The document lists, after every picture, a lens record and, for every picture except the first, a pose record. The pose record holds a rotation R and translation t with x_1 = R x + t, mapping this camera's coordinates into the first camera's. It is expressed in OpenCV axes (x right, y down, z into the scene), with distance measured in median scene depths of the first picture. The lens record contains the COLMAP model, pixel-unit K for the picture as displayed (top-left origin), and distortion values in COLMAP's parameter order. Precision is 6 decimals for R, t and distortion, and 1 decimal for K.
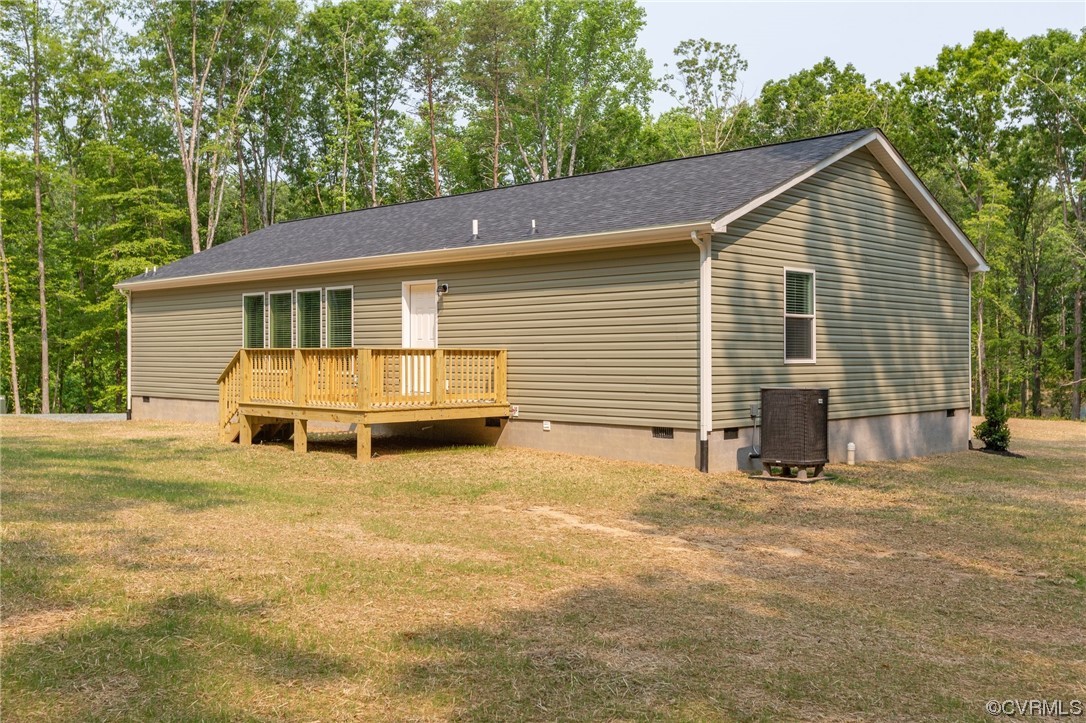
lens RADIAL K [[1059.0, 0, 543.0], [0, 1059.0, 361.5], [0, 0, 1]] dist [-0.008147, -0.010142]
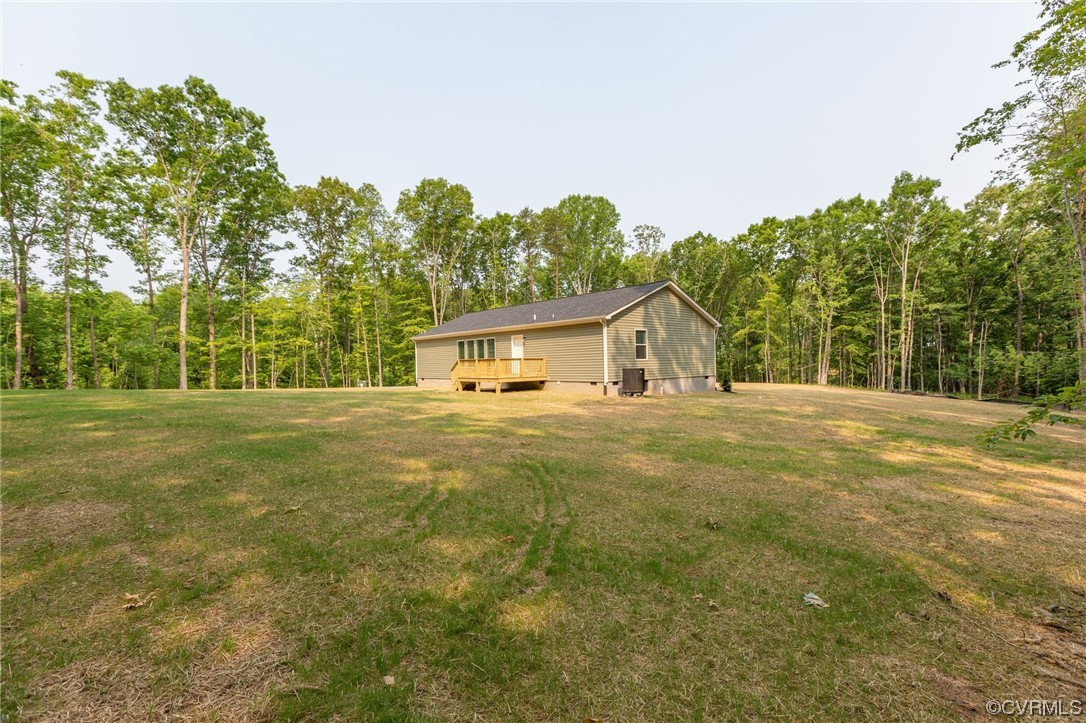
lens RADIAL K [[494.4, 0, 557.4], [0, 494.4, 367.1], [0, 0, 1]] dist [0.002092, 0.000145]
pose [[0.997643, -0.018564, -0.066066, 0.032652], [0.018727, 0.999823, 0.001858, 0.004572], [0.066020, -0.003091, 0.997814, -0.141225]]
